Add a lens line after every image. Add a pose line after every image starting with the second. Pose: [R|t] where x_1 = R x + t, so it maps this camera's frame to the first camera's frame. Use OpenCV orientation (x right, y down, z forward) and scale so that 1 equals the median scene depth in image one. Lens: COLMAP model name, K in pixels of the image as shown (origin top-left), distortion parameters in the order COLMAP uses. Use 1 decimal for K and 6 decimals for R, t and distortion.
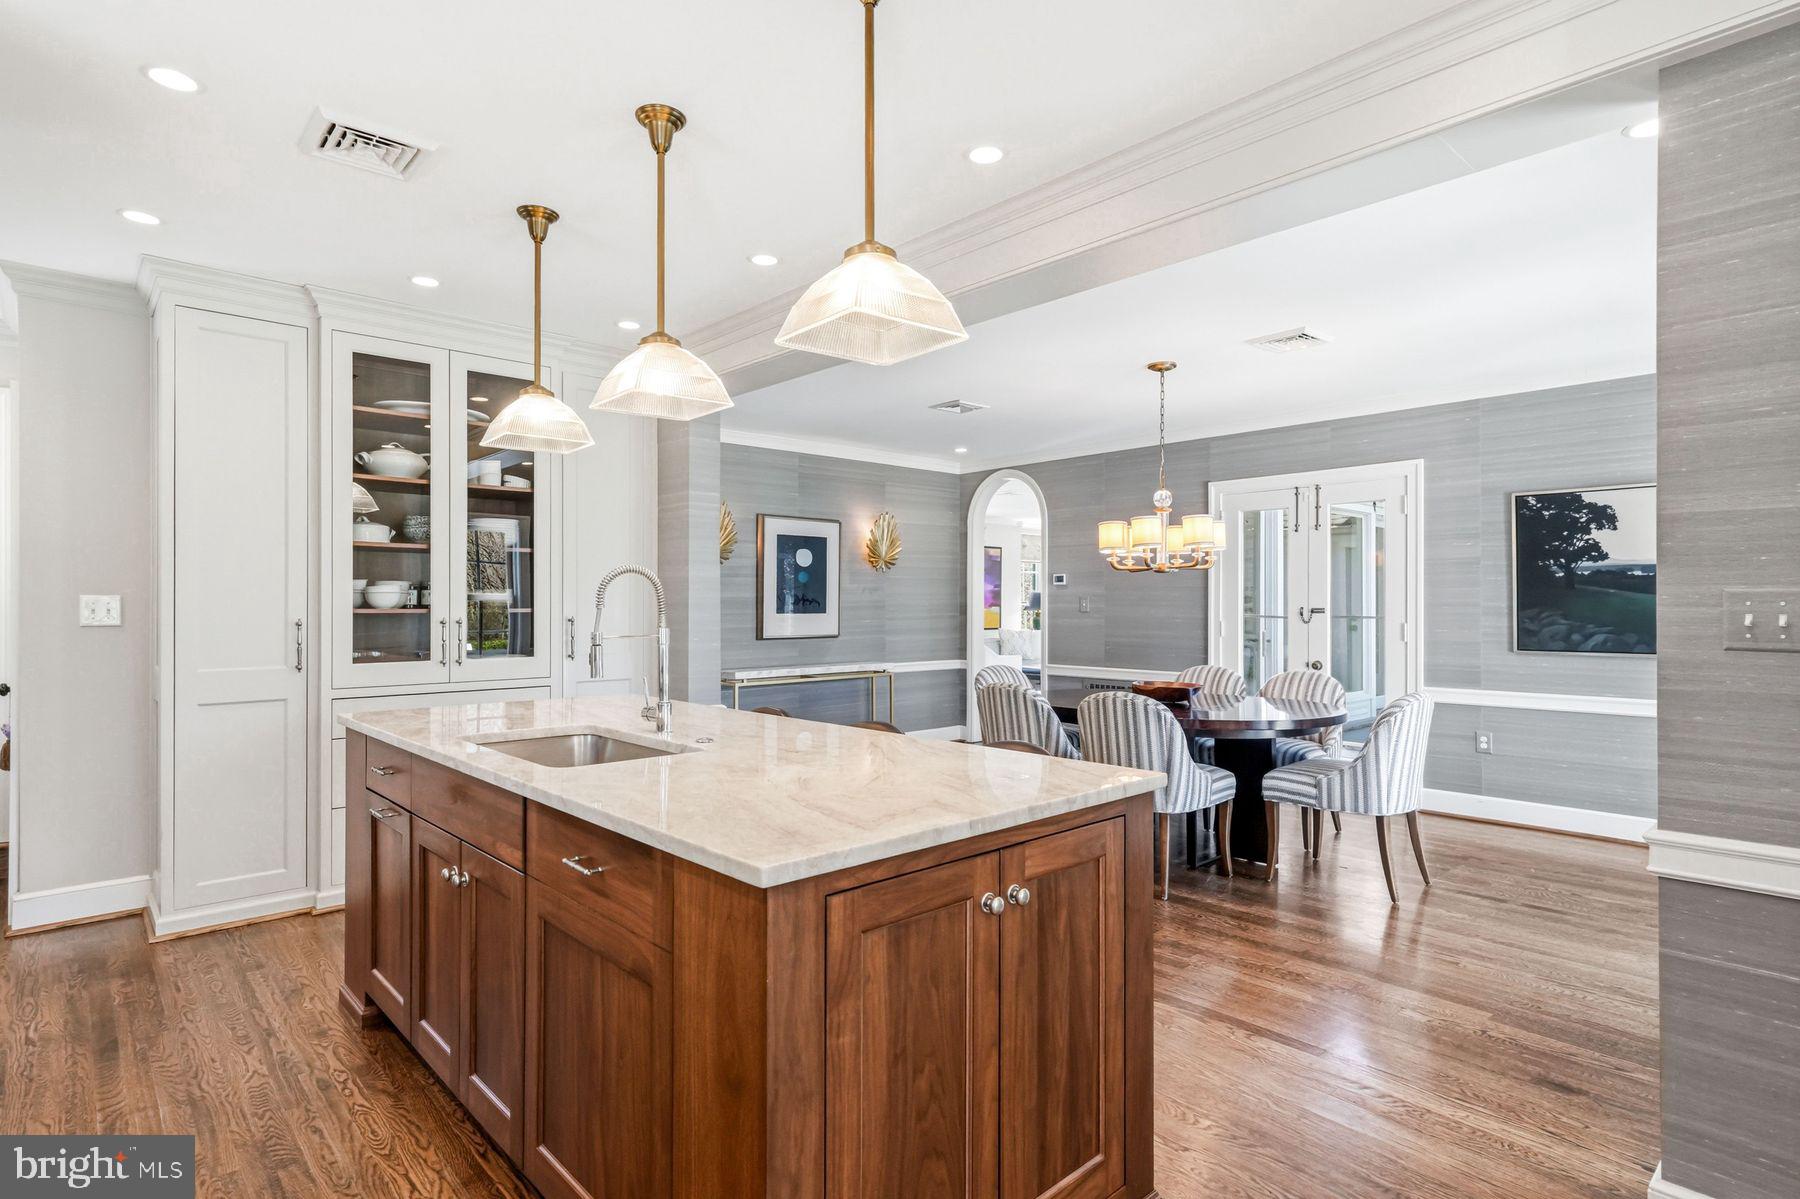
lens RADIAL K [[937.4, 0, 909.2], [0, 937.4, 600.2], [0, 0, 1]] dist [0.005309, 0.001274]
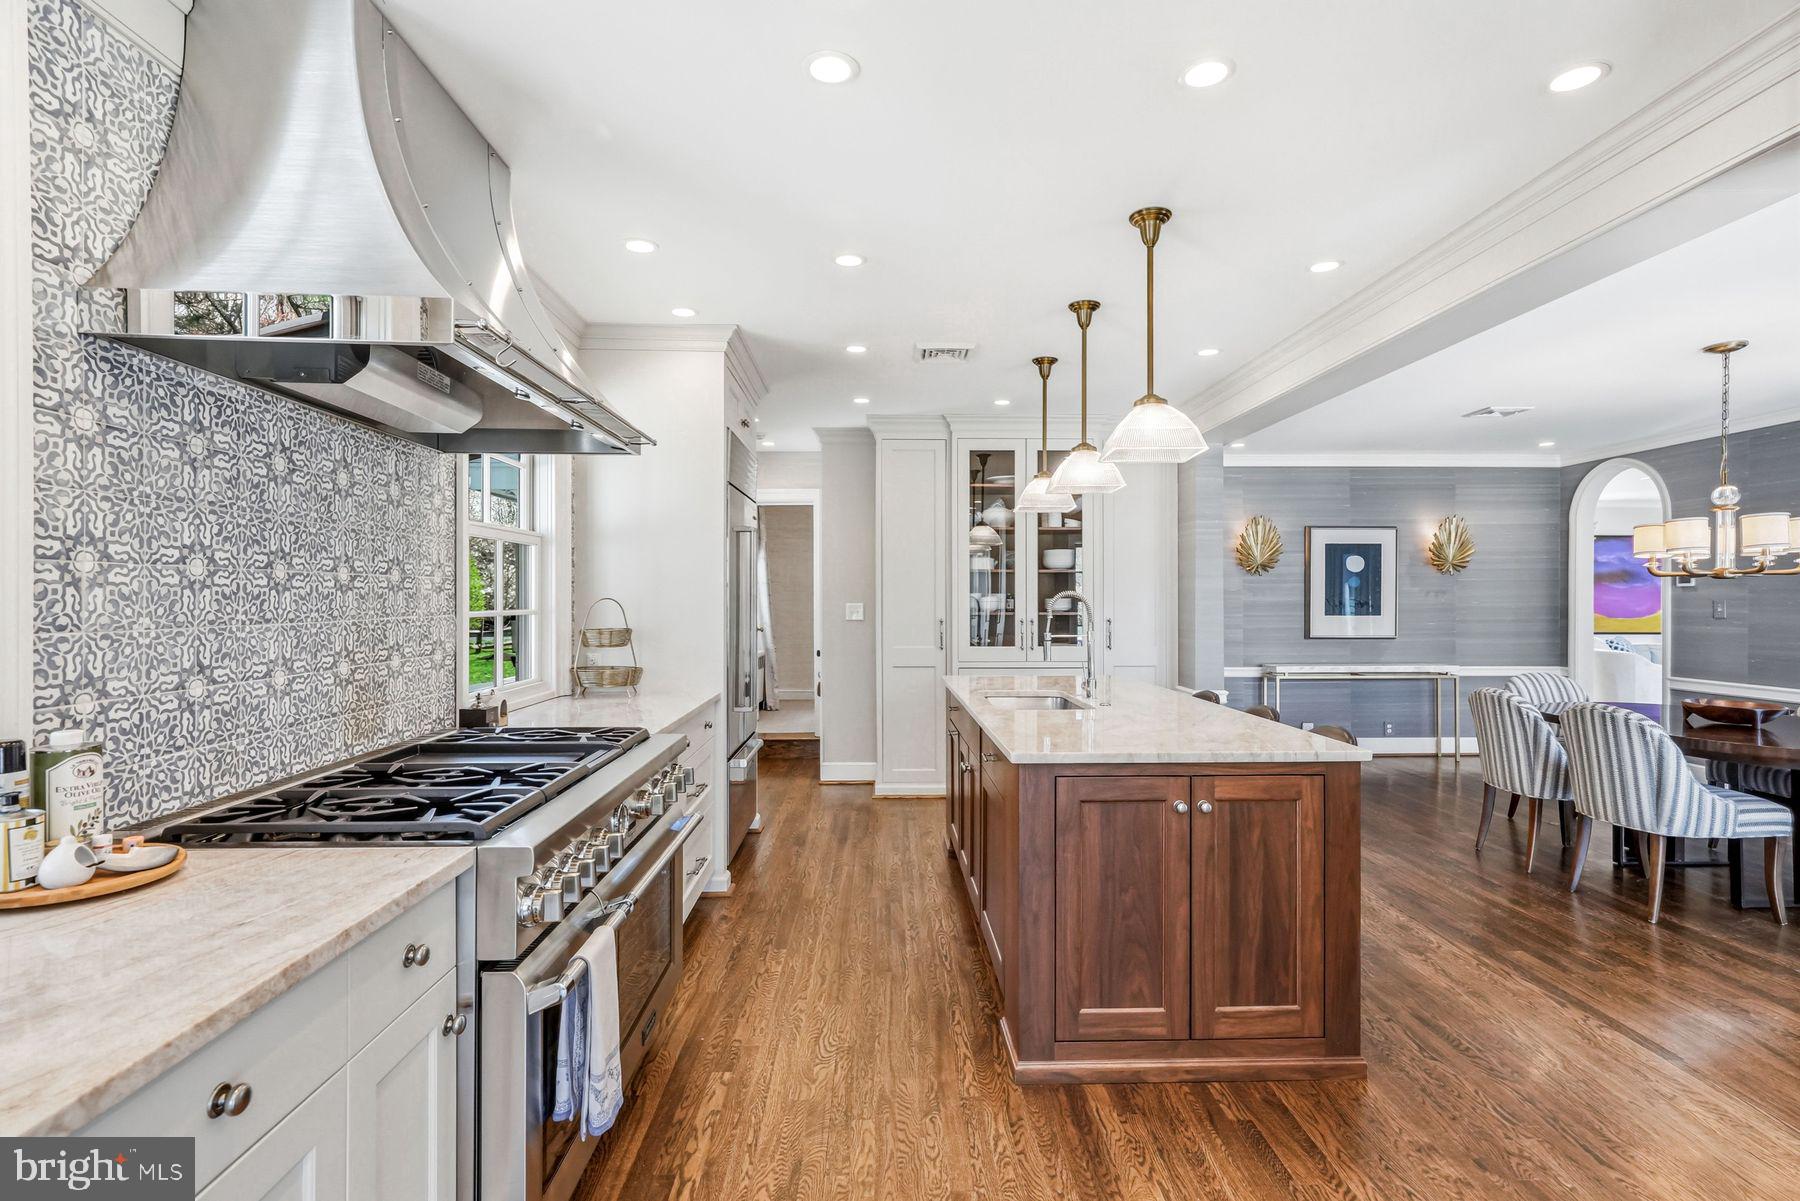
lens RADIAL K [[937.4, 0, 909.2], [0, 937.4, 601.2], [0, 0, 1]] dist [0.005309, 0.001274]
pose [[0.746912, 0.004700, -0.664906, 0.365229], [0.002912, 0.999942, 0.010340, -0.024581], [0.664916, -0.009659, 0.746855, -0.239338]]
